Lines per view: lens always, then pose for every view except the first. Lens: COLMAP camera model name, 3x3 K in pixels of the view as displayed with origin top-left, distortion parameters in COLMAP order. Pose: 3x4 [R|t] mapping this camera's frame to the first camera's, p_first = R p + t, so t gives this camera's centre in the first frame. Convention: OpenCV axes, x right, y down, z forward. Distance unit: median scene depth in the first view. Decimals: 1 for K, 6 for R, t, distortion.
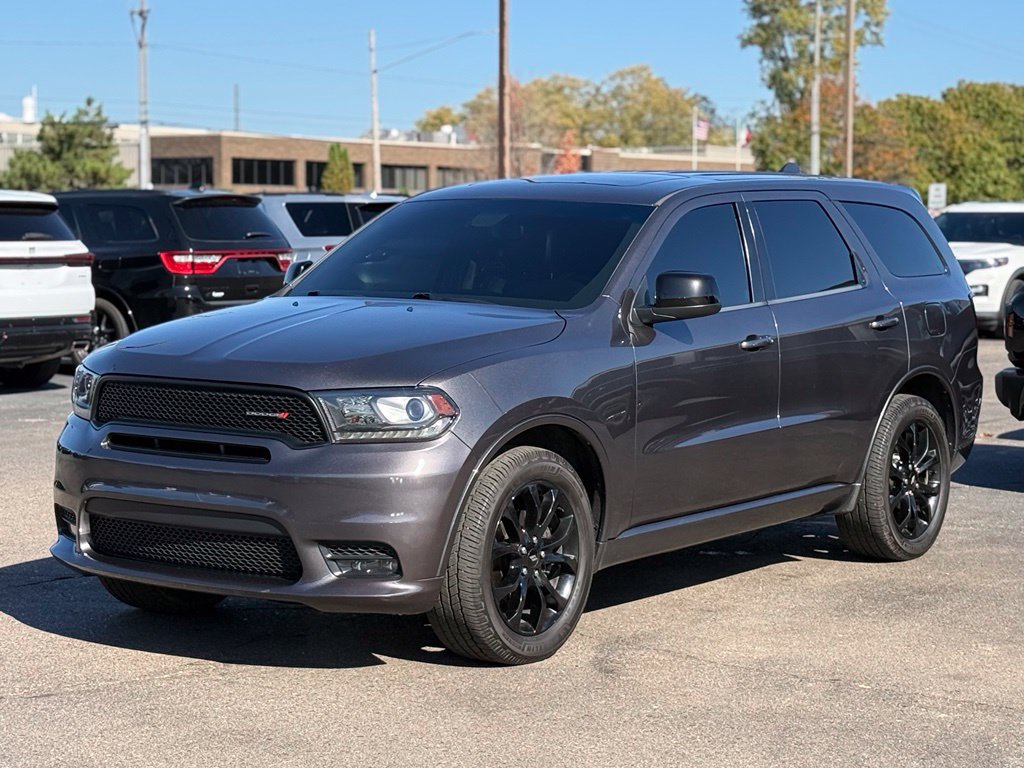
lens RADIAL K [[2230.5, 0, 478.2], [0, 2230.5, 384.9], [0, 0, 1]] dist [0.088153, 0.286888]
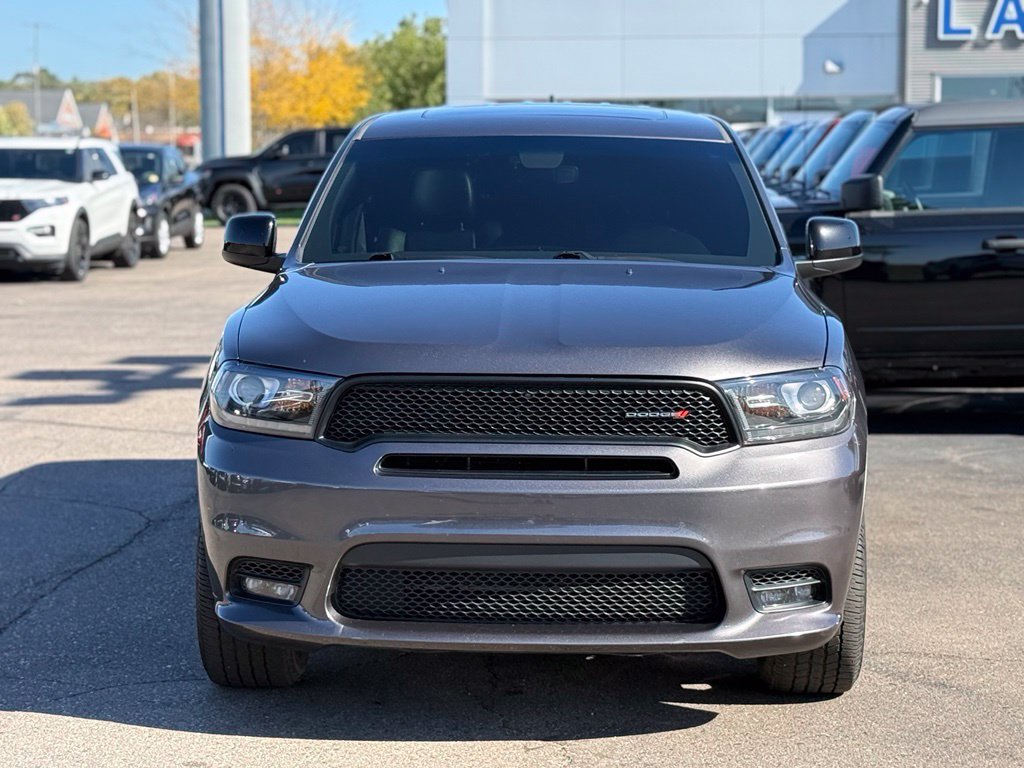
lens RADIAL K [[2239.4, 0, 512.0], [0, 2239.4, 384.0], [0, 0, 1]] dist [0.117352, 0.177043]
pose [[0.808290, -0.056851, 0.586034, -0.457090], [0.040165, 0.998333, 0.041449, -0.024424], [-0.587414, -0.009965, 0.809226, 0.312193]]
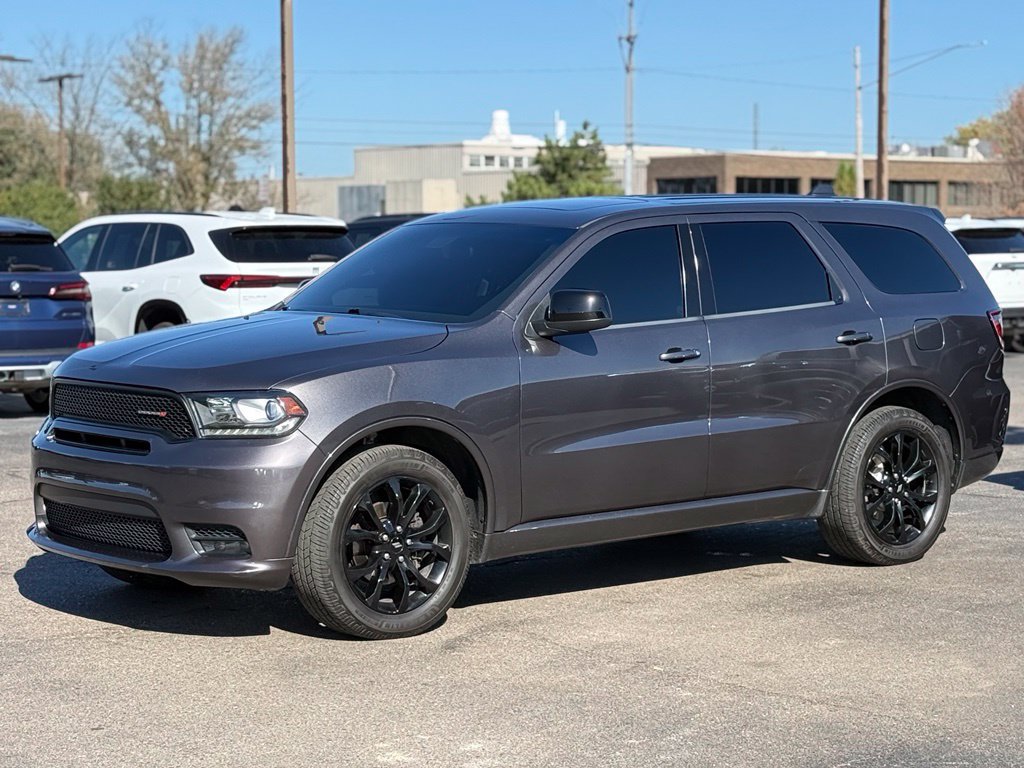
lens RADIAL K [[2239.4, 0, 512.0], [0, 2239.4, 384.0], [0, 0, 1]] dist [0.117352, 0.177043]
pose [[0.967765, 0.009247, -0.251685, 0.292889], [-0.011316, 0.999913, -0.006771, 0.003101], [0.251601, 0.009401, 0.967786, -0.059905]]
